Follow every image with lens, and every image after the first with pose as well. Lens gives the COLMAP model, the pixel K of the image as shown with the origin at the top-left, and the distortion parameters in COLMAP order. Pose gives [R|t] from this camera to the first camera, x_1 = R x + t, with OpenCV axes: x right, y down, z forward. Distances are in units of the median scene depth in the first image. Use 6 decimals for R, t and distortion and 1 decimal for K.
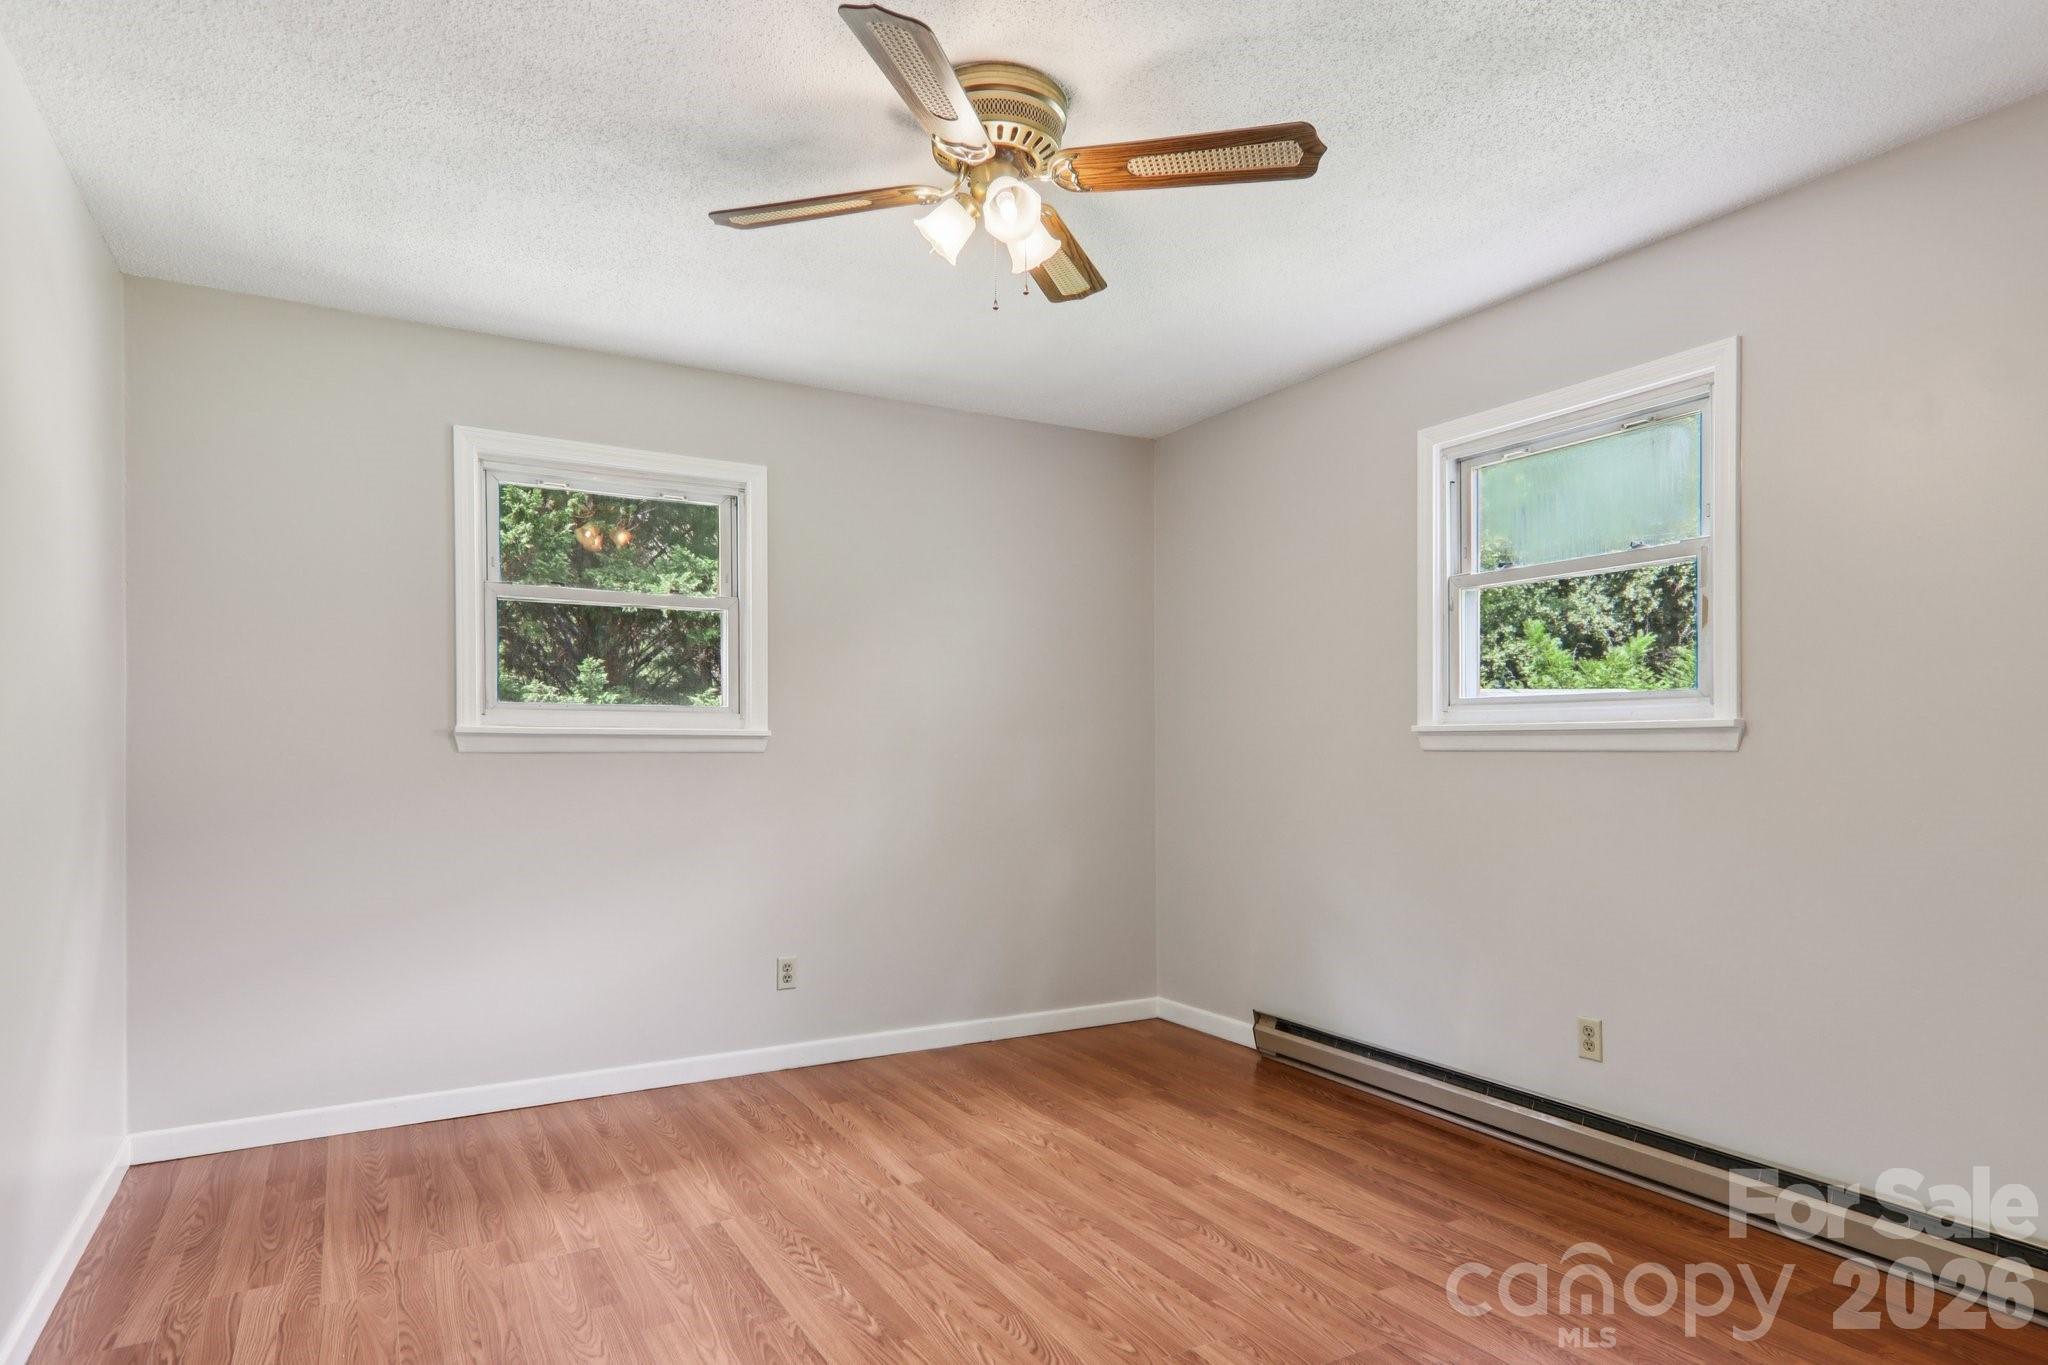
lens RADIAL K [[1177.7, 0, 1022.7], [0, 1177.7, 692.1], [0, 0, 1]] dist [0.059368, -0.026468]
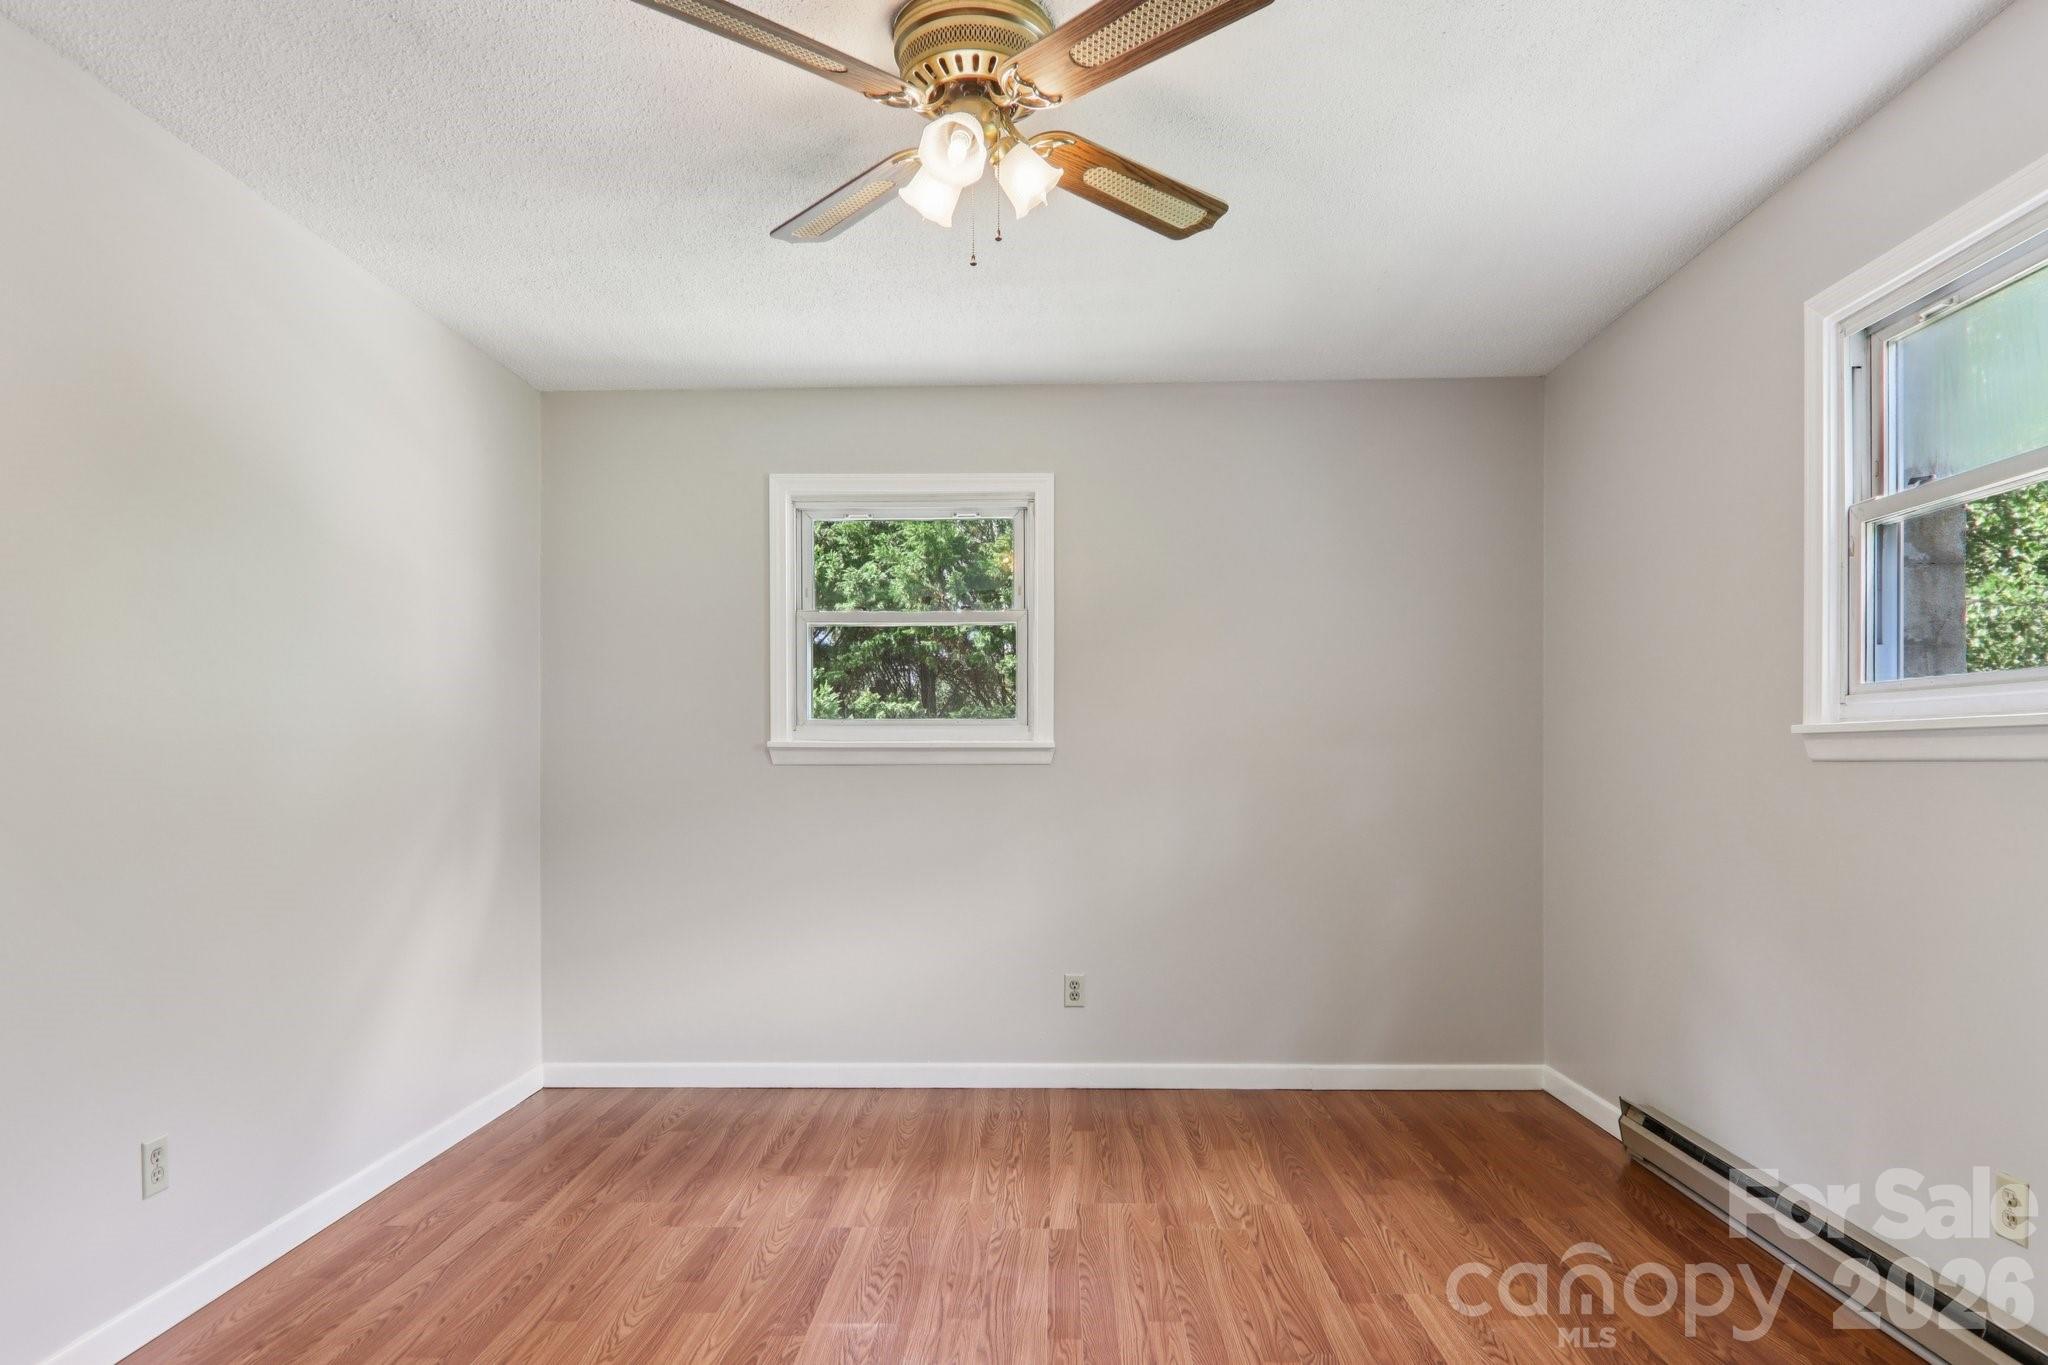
lens RADIAL K [[1176.2, 0, 1026.4], [0, 1176.2, 721.5], [0, 0, 1]] dist [0.025482, -0.030606]
pose [[0.857989, -0.020980, -0.513239, 0.297427], [0.029331, 0.999536, 0.008174, 0.007291], [0.512830, -0.022067, 0.858207, 0.167472]]
